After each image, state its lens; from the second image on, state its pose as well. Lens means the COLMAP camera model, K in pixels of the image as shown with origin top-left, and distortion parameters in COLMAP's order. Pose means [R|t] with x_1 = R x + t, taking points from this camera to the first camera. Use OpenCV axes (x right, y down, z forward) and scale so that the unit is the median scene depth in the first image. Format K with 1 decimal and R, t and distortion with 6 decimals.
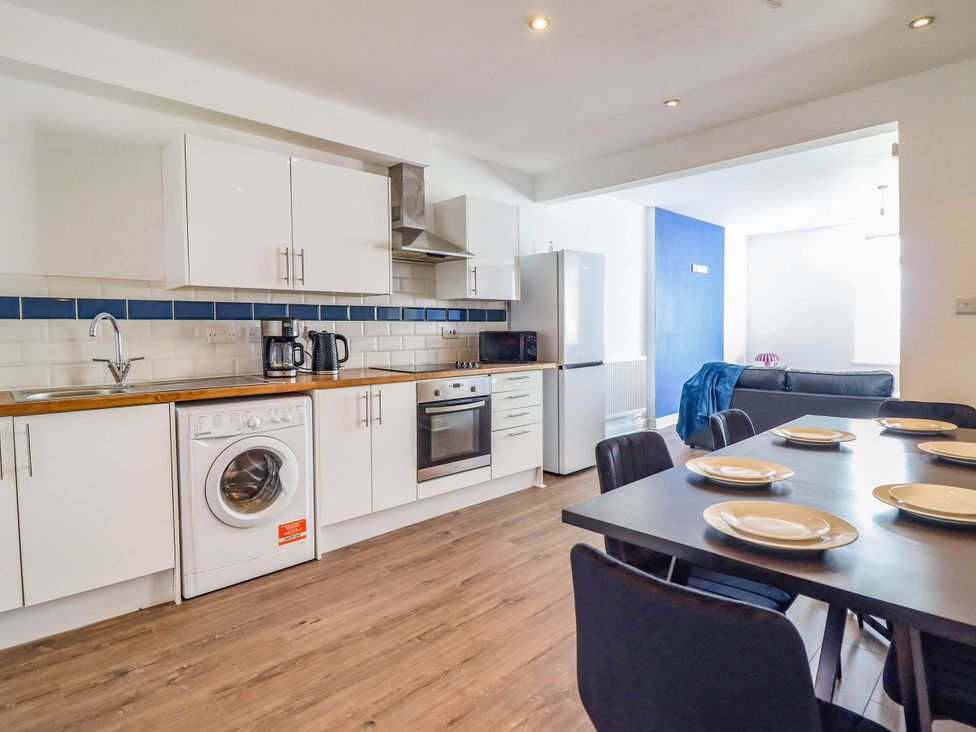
lens RADIAL K [[539.7, 0, 487.2], [0, 539.7, 350.1], [0, 0, 1]] dist [0.000361, -0.013217]
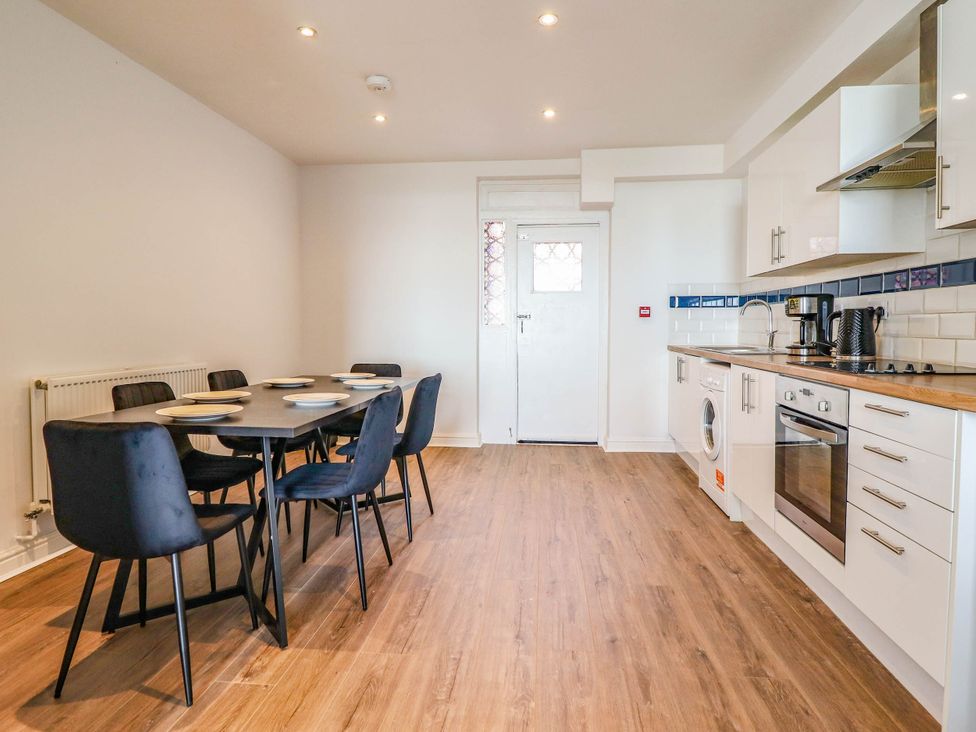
lens RADIAL K [[552.7, 0, 487.6], [0, 552.7, 344.0], [0, 0, 1]] dist [-0.000555, -0.001438]
pose [[-0.767986, 0.027565, -0.639873, 0.703944], [-0.016997, 0.997844, 0.063385, -0.025347], [0.640241, 0.059554, -0.765862, 1.396805]]
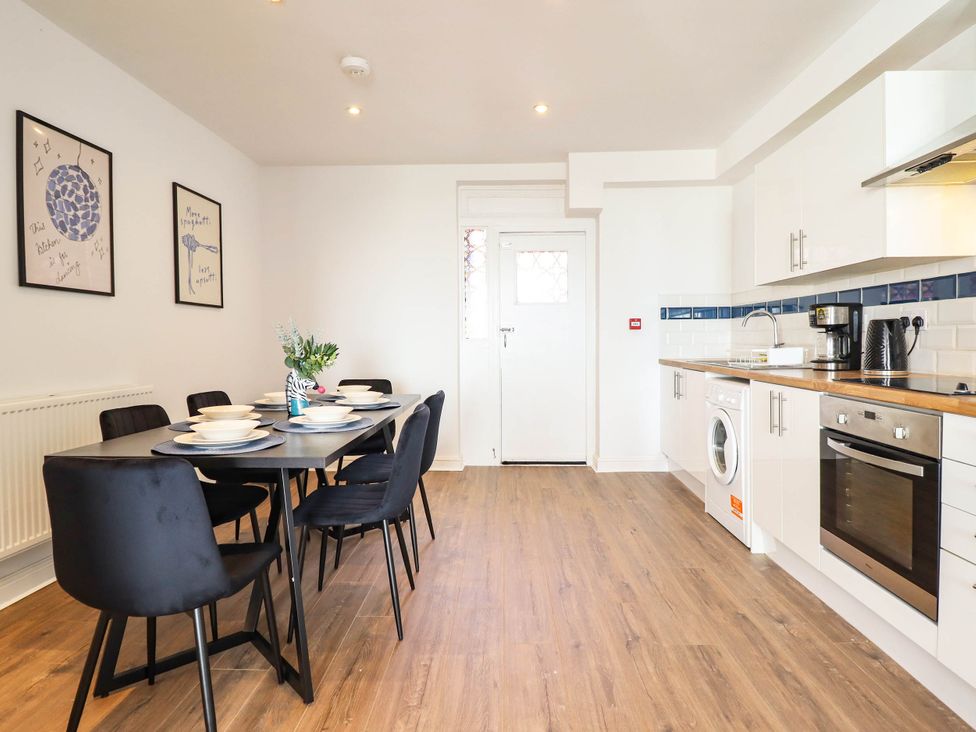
lens RADIAL K [[539.7, 0, 487.2], [0, 539.7, 350.1], [0, 0, 1]] dist [0.000361, -0.013217]
pose [[-0.721867, 0.025967, -0.691545, 0.652316], [-0.012233, 0.998661, 0.050268, -0.022468], [0.691924, 0.044746, -0.720582, 1.250851]]
